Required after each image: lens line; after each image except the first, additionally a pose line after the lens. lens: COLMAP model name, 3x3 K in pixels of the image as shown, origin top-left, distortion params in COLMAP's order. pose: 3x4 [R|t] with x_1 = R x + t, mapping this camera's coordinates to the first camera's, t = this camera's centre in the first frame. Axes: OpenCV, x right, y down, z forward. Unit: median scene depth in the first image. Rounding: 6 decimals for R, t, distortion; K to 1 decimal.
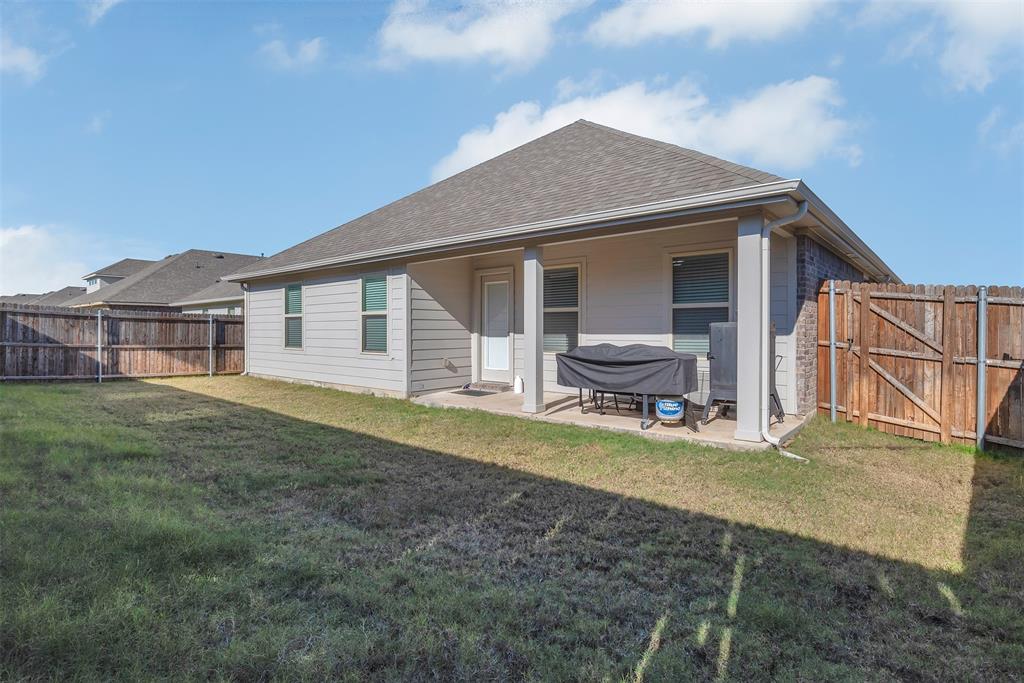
lens RADIAL K [[524.0, 0, 484.4], [0, 524.0, 337.1], [0, 0, 1]] dist [0.002462, -0.000083]
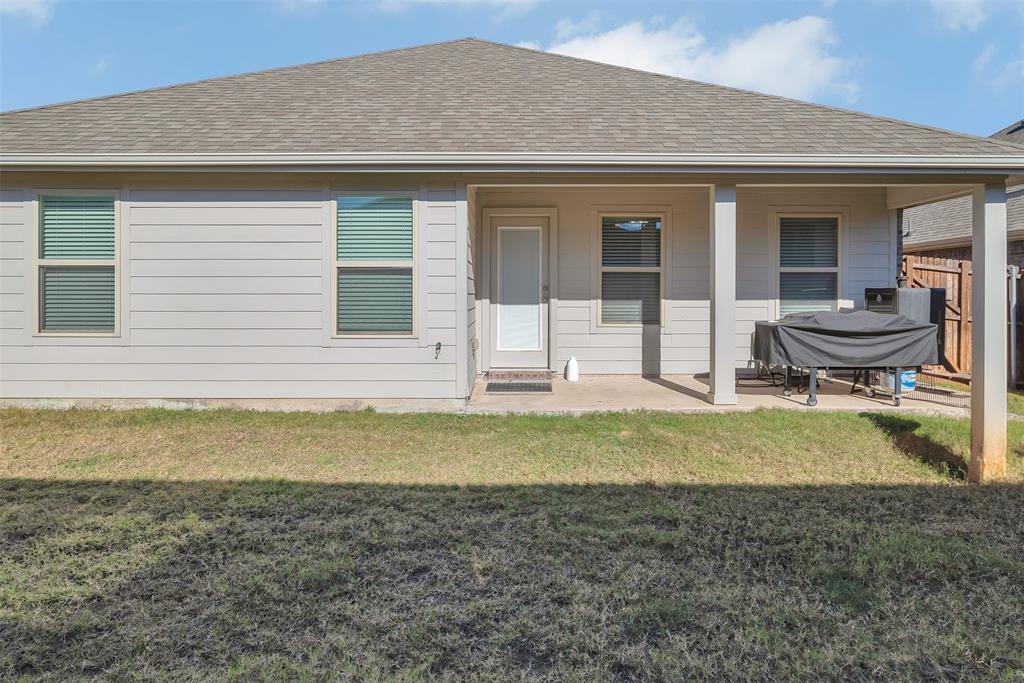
lens RADIAL K [[550.7, 0, 487.7], [0, 550.7, 301.0], [0, 0, 1]] dist [-0.001785, 0.000664]
pose [[0.731850, -0.006587, 0.681434, -0.558280], [0.006857, 0.999974, 0.002303, -0.007697], [-0.681431, 0.002987, 0.731876, 0.519817]]
